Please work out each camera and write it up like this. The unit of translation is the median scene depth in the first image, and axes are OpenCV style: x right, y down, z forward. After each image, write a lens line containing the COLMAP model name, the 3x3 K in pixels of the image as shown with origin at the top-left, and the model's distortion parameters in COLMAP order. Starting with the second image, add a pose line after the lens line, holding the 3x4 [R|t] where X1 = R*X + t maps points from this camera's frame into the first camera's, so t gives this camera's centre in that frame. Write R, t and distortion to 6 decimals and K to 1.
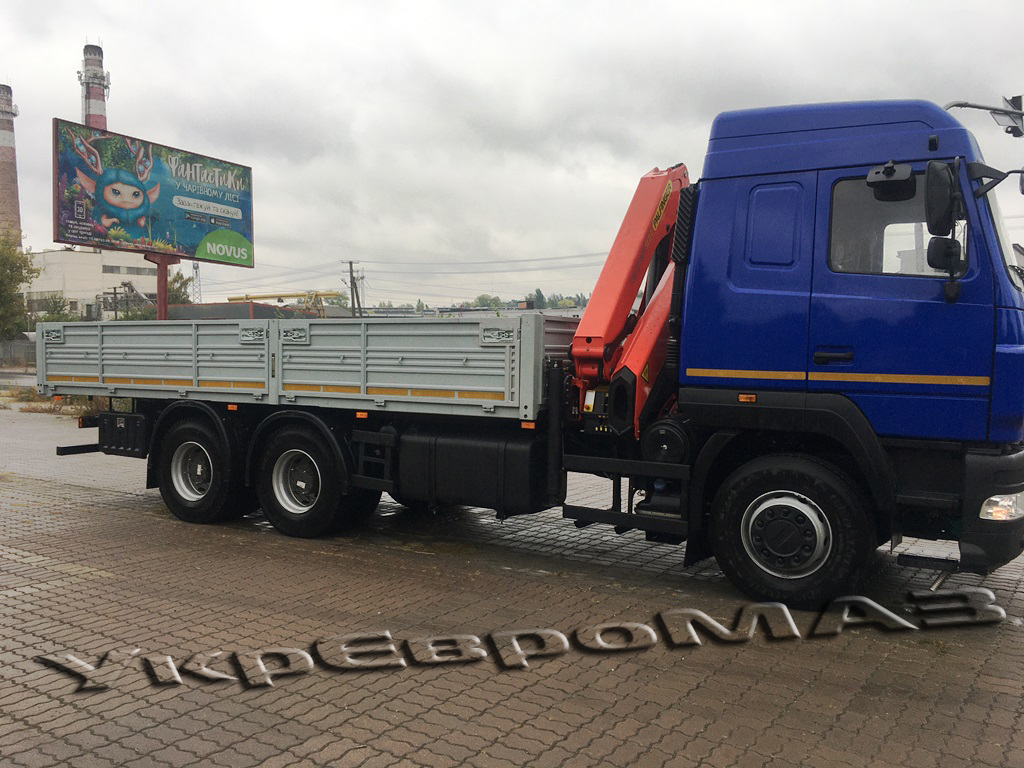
lens RADIAL K [[863.8, 0, 509.6], [0, 863.8, 384.0], [0, 0, 1]] dist [0.089212, -0.115388]
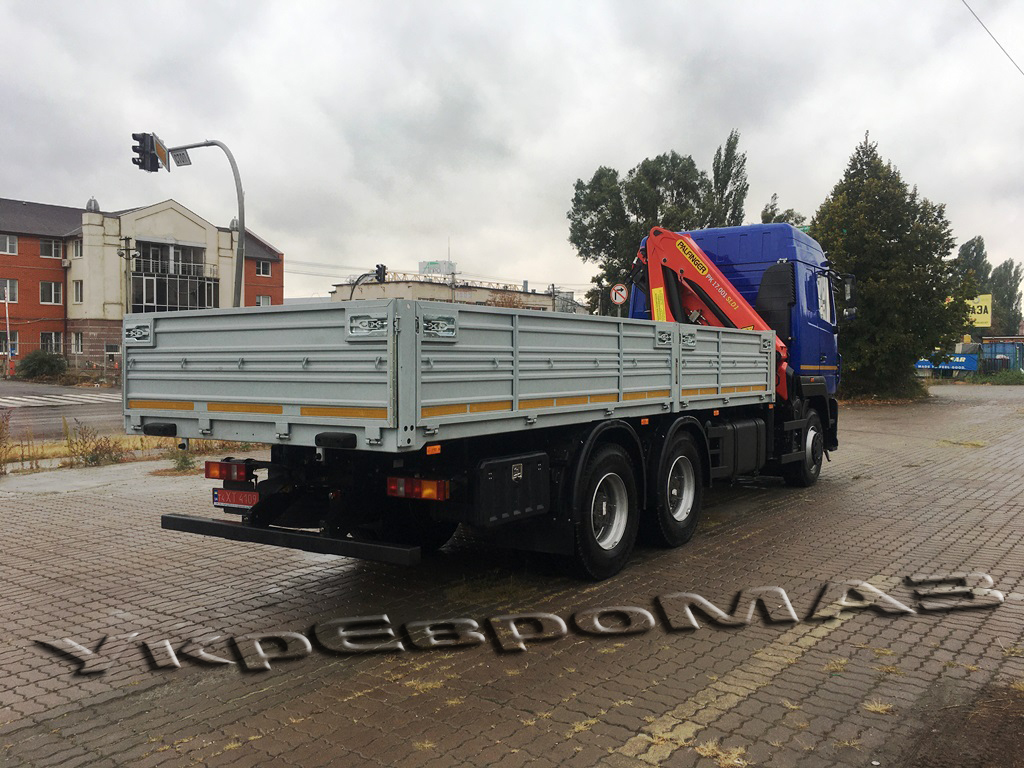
lens RADIAL K [[847.0, 0, 507.9], [0, 847.0, 381.8], [0, 0, 1]] dist [0.093664, -0.122024]
pose [[0.077113, -0.032263, 0.996500, -1.115366], [0.037799, 0.998852, 0.029414, -0.040613], [-0.996306, 0.035398, 0.078244, 1.023423]]
